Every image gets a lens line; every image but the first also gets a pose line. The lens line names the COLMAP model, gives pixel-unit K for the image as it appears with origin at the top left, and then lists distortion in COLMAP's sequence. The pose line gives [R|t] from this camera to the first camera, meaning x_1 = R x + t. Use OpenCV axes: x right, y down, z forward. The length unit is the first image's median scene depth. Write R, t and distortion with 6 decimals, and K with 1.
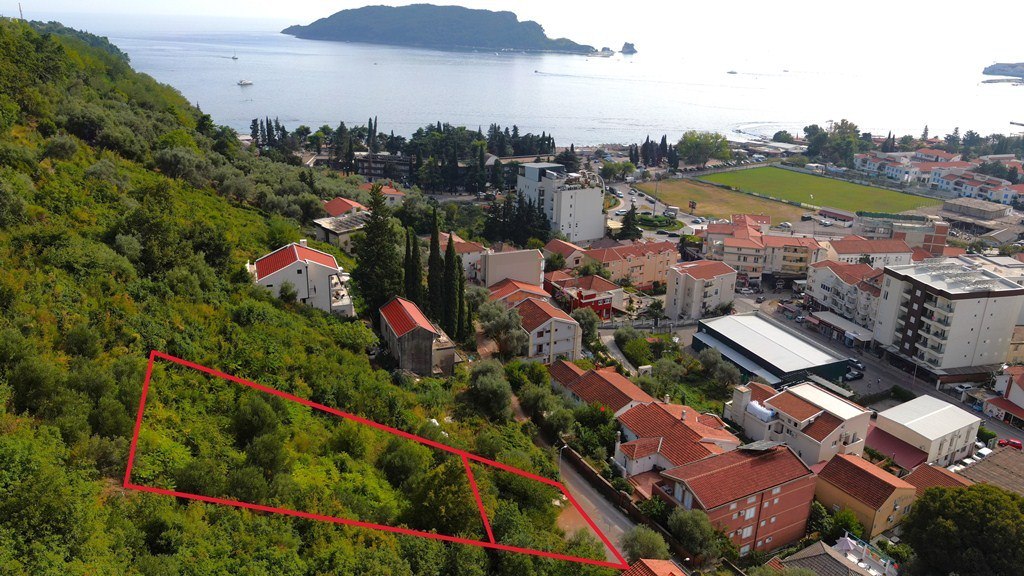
lens RADIAL K [[726.5, 0, 510.7], [0, 726.5, 290.7], [0, 0, 1]] dist [-0.001390, 0.002381]
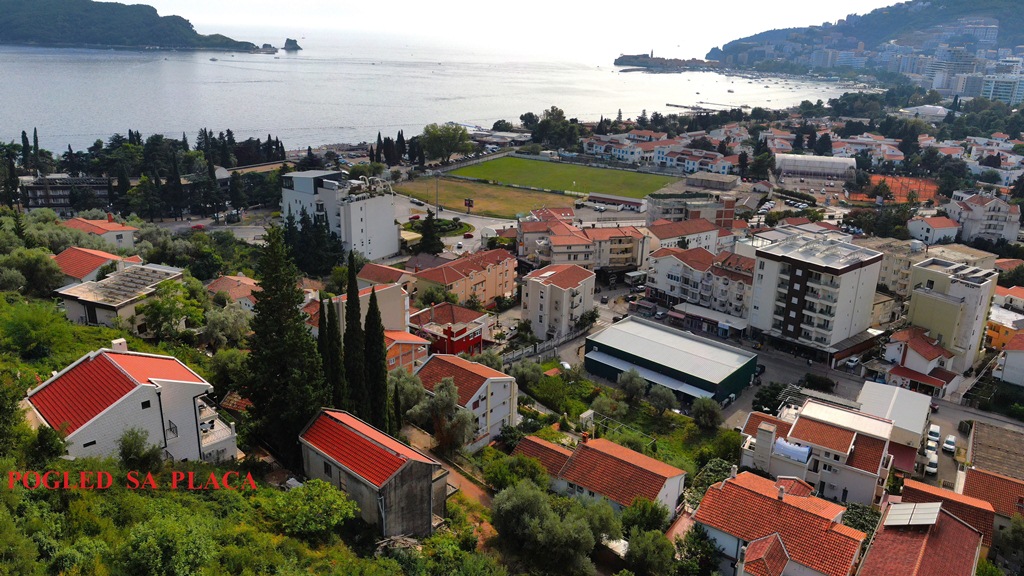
lens RADIAL K [[726.5, 0, 512.2], [0, 726.5, 284.0], [0, 0, 1]] dist [-0.001390, 0.002381]
pose [[0.897736, -0.144769, 0.416067, -0.118309], [0.147731, 0.988705, 0.025262, -0.040165], [-0.415024, 0.038788, 0.908983, 0.183091]]
